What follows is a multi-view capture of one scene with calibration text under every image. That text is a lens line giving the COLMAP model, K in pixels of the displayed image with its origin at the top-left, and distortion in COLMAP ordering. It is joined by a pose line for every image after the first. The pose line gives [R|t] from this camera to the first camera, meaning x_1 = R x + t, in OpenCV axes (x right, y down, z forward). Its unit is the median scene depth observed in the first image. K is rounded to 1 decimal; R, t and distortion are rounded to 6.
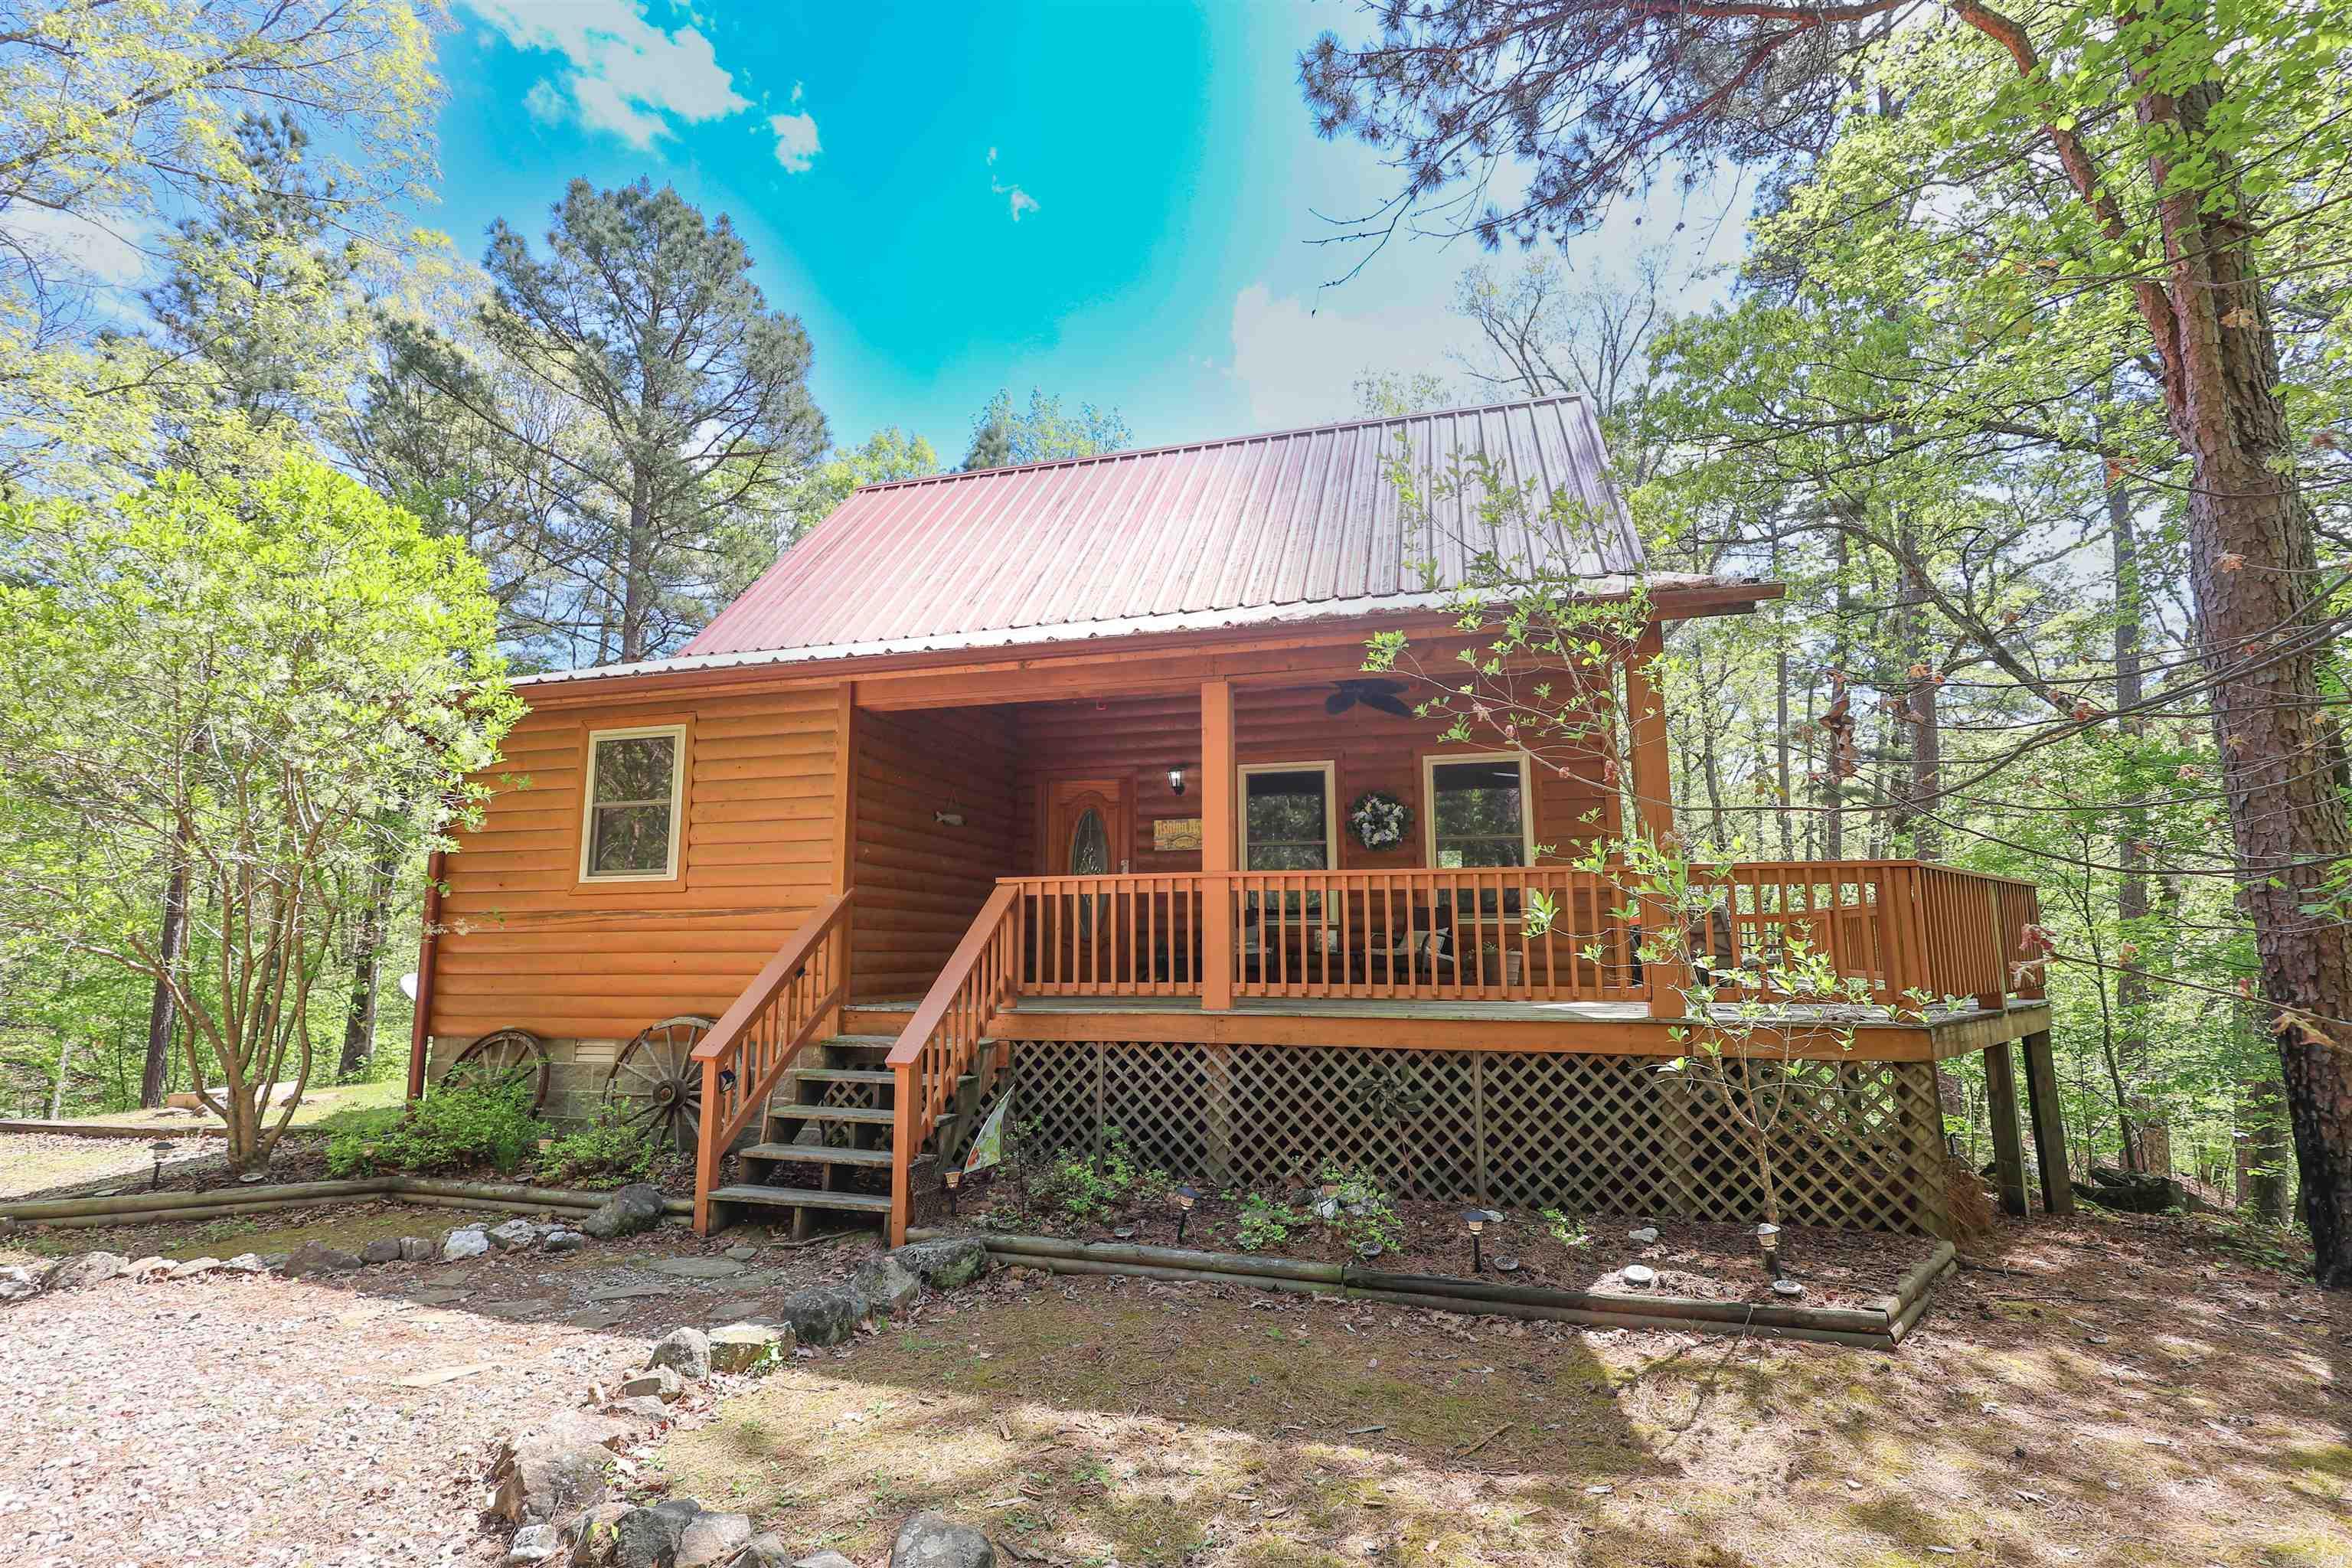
lens RADIAL K [[1077.1, 0, 1161.1], [0, 1077.1, 788.0], [0, 0, 1]] dist [-0.005775, 0.001157]
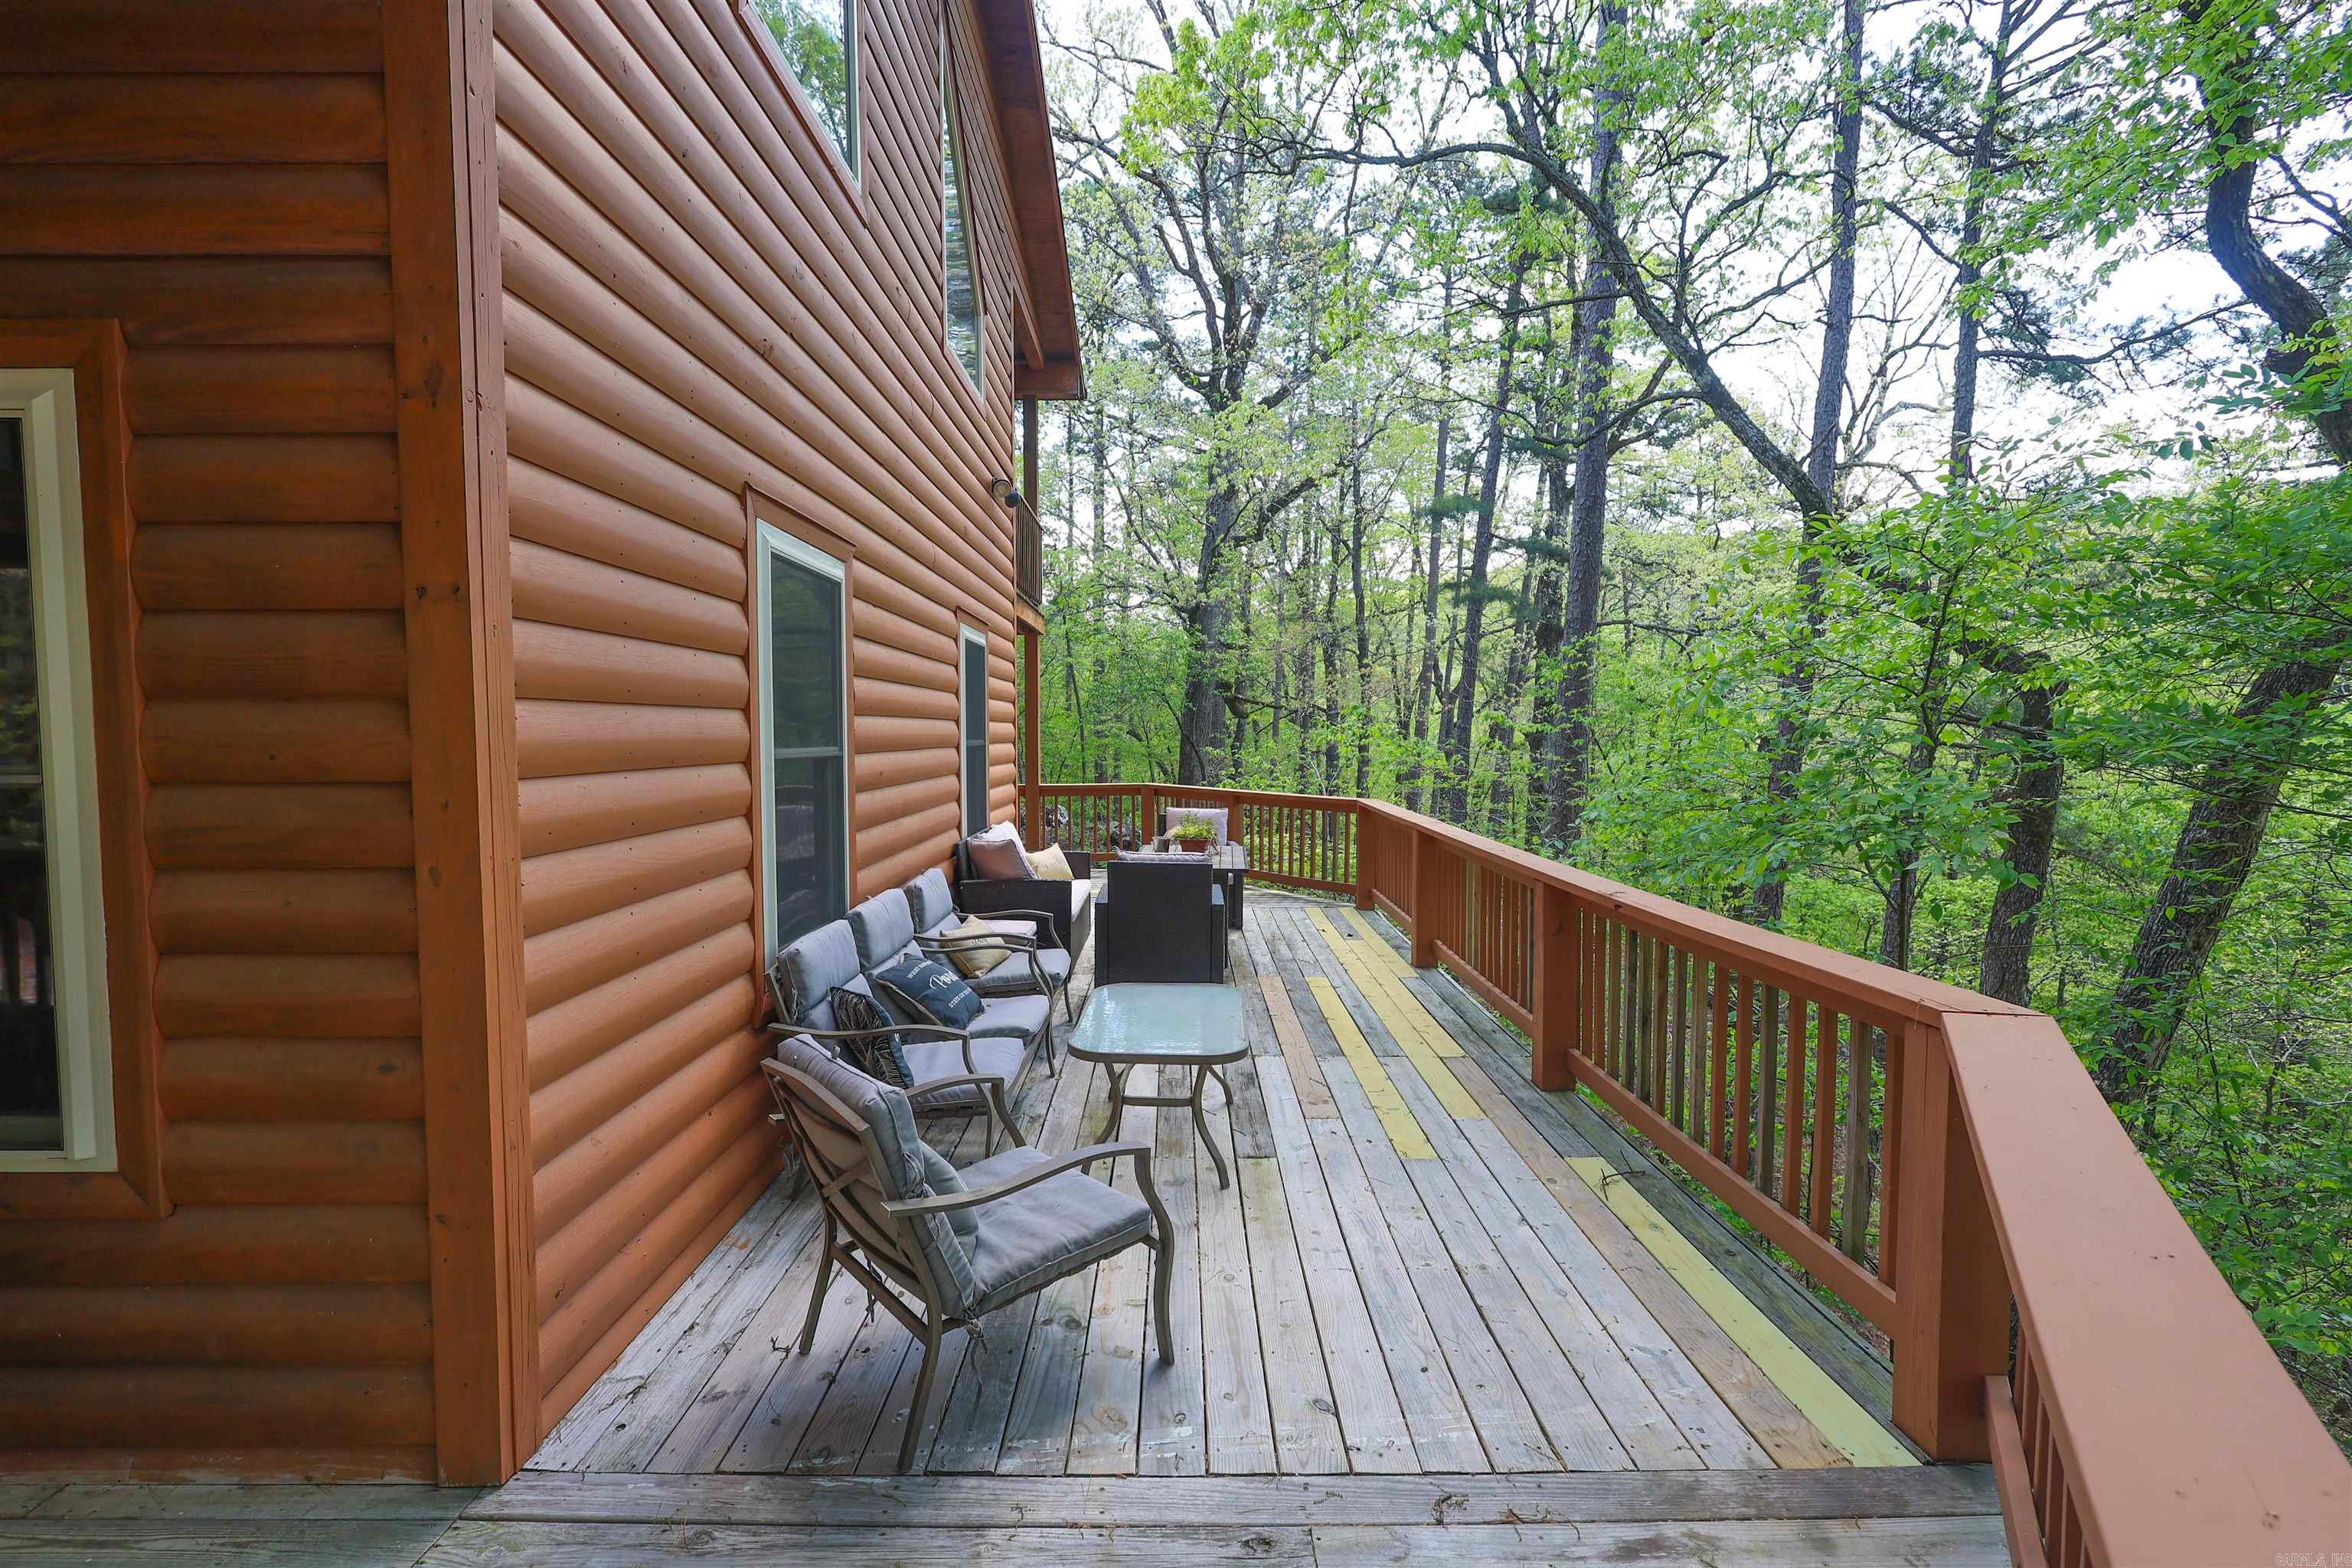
lens RADIAL K [[1077.1, 0, 1173.9], [0, 1077.1, 786.2], [0, 0, 1]] dist [-0.005775, 0.001157]
pose [[0.961482, -0.012060, 0.274602, 0.168997], [-0.041350, 0.981321, 0.187880, 0.004461], [-0.271738, -0.191999, 0.943024, 0.249738]]
